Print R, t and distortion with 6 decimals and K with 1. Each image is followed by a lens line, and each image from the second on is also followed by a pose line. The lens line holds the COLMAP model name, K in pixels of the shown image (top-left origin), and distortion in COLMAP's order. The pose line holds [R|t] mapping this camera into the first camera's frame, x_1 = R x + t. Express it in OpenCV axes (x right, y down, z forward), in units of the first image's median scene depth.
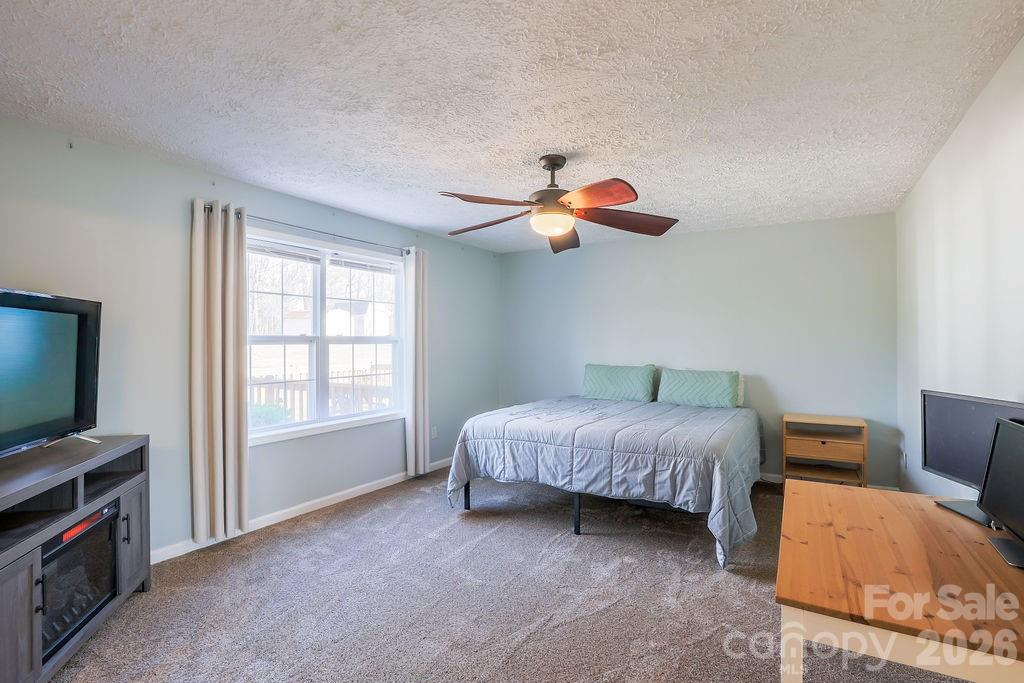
lens RADIAL K [[500.1, 0, 509.7], [0, 500.1, 342.4], [0, 0, 1]] dist [-0.063337, 0.022058]
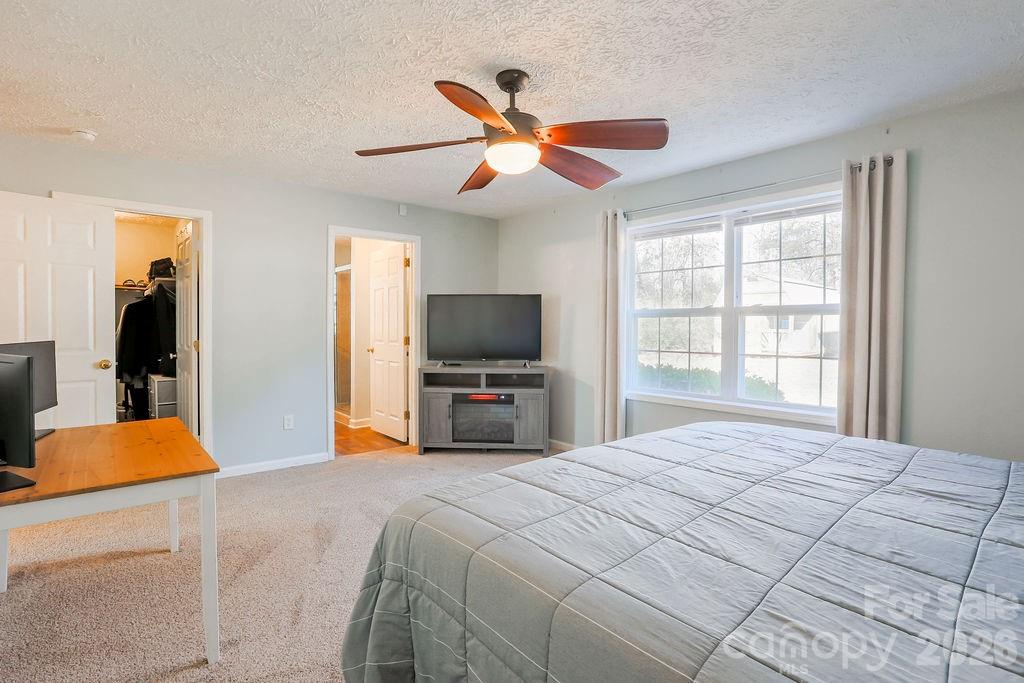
lens RADIAL K [[506.4, 0, 505.5], [0, 506.4, 331.7], [0, 0, 1]] dist [-0.067047, 0.035995]
pose [[-0.346150, 0.023556, -0.937884, 0.756965], [0.003655, 0.999711, 0.023760, 0.011437], [0.938172, 0.004797, -0.346136, 1.117678]]
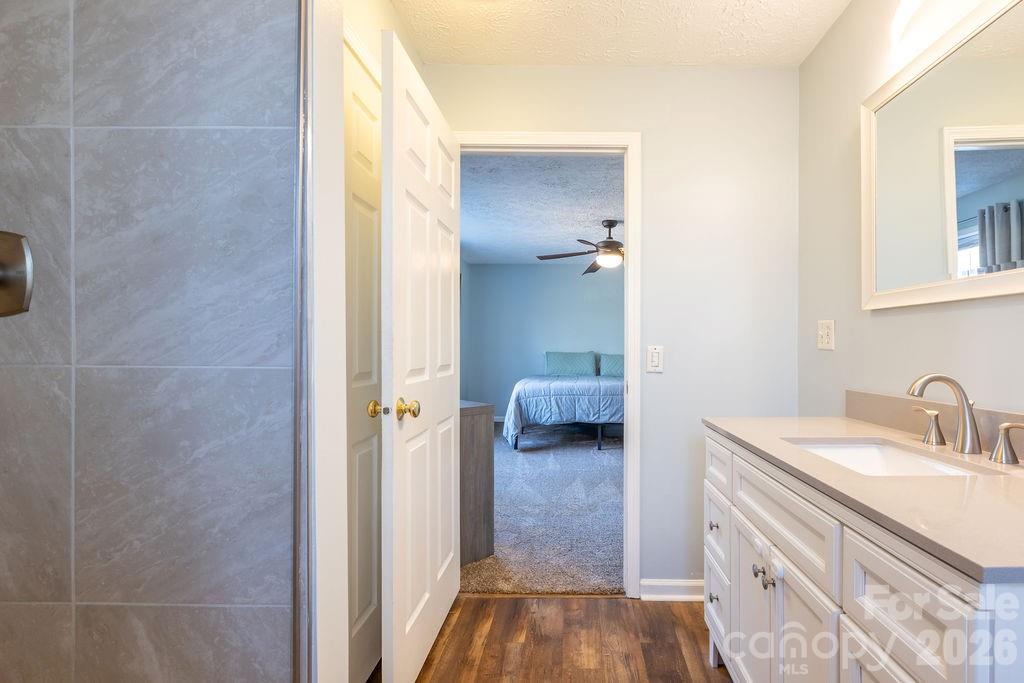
lens RADIAL K [[483.4, 0, 574.3], [0, 483.4, 362.0], [0, 0, 1]] dist [0.000750, 0.015299]
pose [[0.857062, -0.010347, 0.515110, -0.763094], [-0.003406, 0.999663, 0.025747, 0.057543], [-0.515202, -0.023821, 0.856737, -0.316699]]
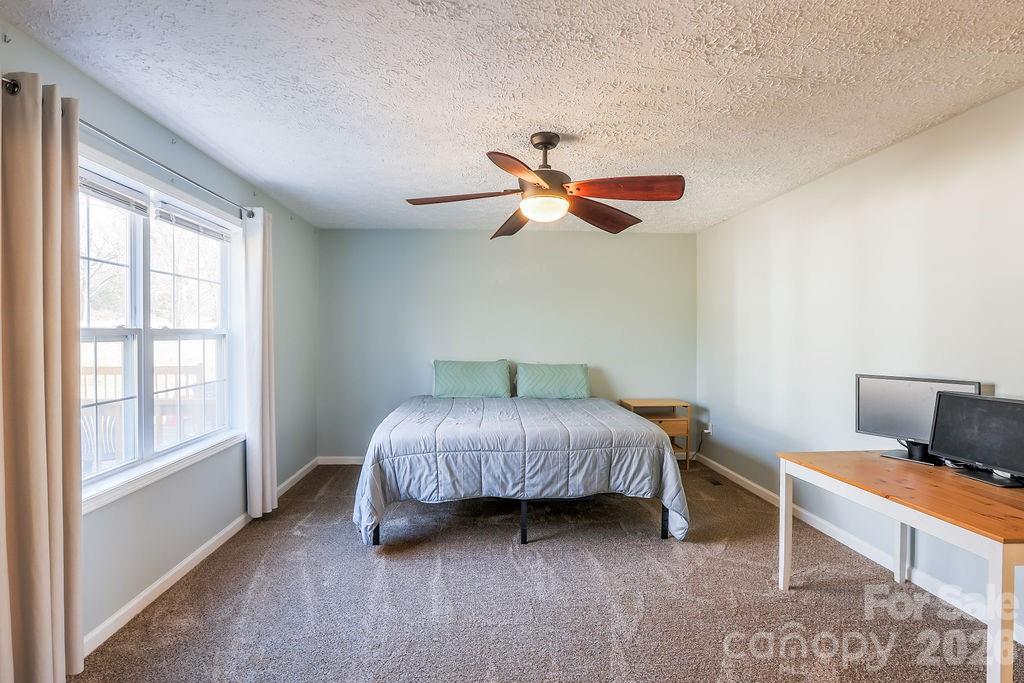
lens RADIAL K [[514.9, 0, 512.0], [0, 514.9, 341.5], [0, 0, 1]] dist [-0.069955, 0.032904]
pose [[0.818413, -0.006364, 0.574595, -0.439010], [-0.001382, 0.999914, 0.013043, -0.006550], [-0.574628, -0.011469, 0.818334, 0.234343]]
